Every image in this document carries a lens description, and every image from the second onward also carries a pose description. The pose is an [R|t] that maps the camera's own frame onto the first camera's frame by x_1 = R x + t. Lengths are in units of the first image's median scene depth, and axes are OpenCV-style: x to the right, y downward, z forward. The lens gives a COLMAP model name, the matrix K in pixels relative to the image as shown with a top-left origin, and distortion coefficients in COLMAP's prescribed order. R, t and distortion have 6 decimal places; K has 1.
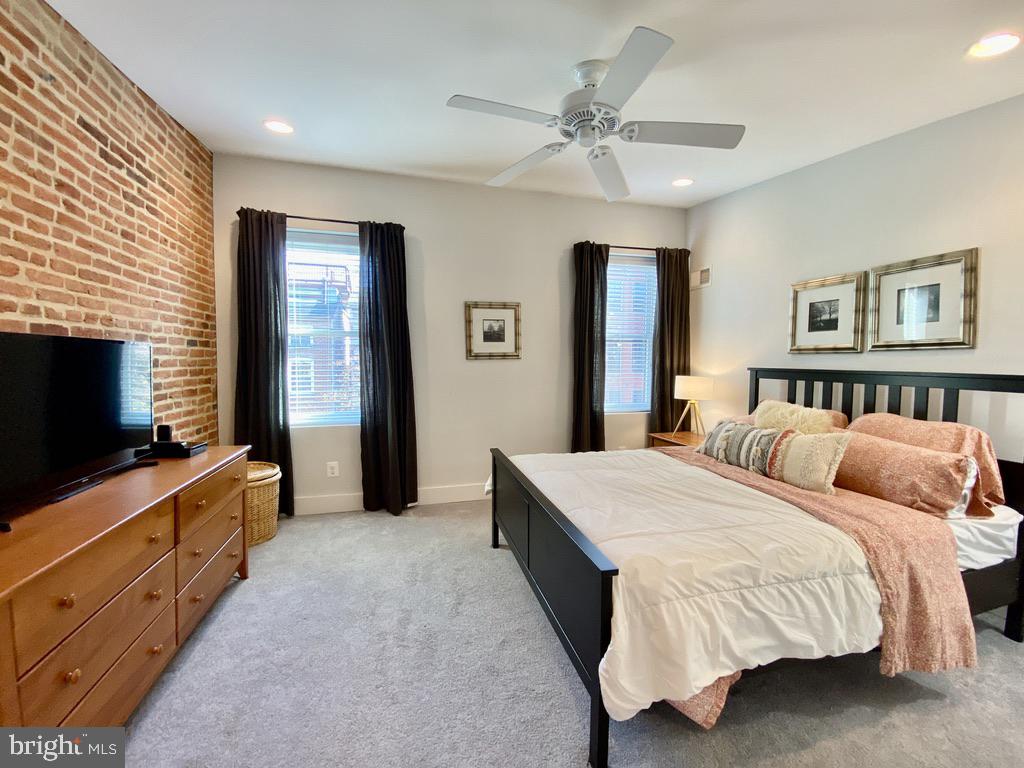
lens RADIAL K [[409.5, 0, 508.4], [0, 409.5, 383.5], [0, 0, 1]] dist [0.017385, 0.000079]
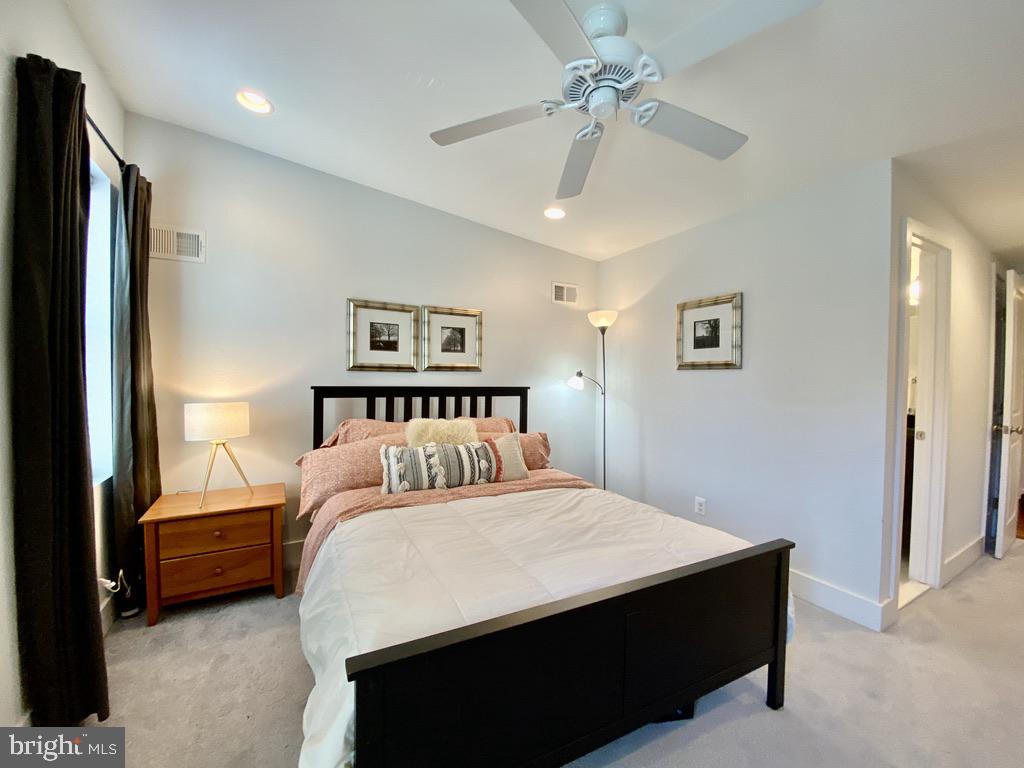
lens RADIAL K [[409.5, 0, 504.5], [0, 409.5, 382.7], [0, 0, 1]] dist [0.017385, 0.000079]
pose [[-0.218053, -0.018101, 0.975769, -0.370574], [0.045909, 0.998531, 0.028782, -0.061746], [-0.974857, 0.051073, -0.216901, 0.963066]]
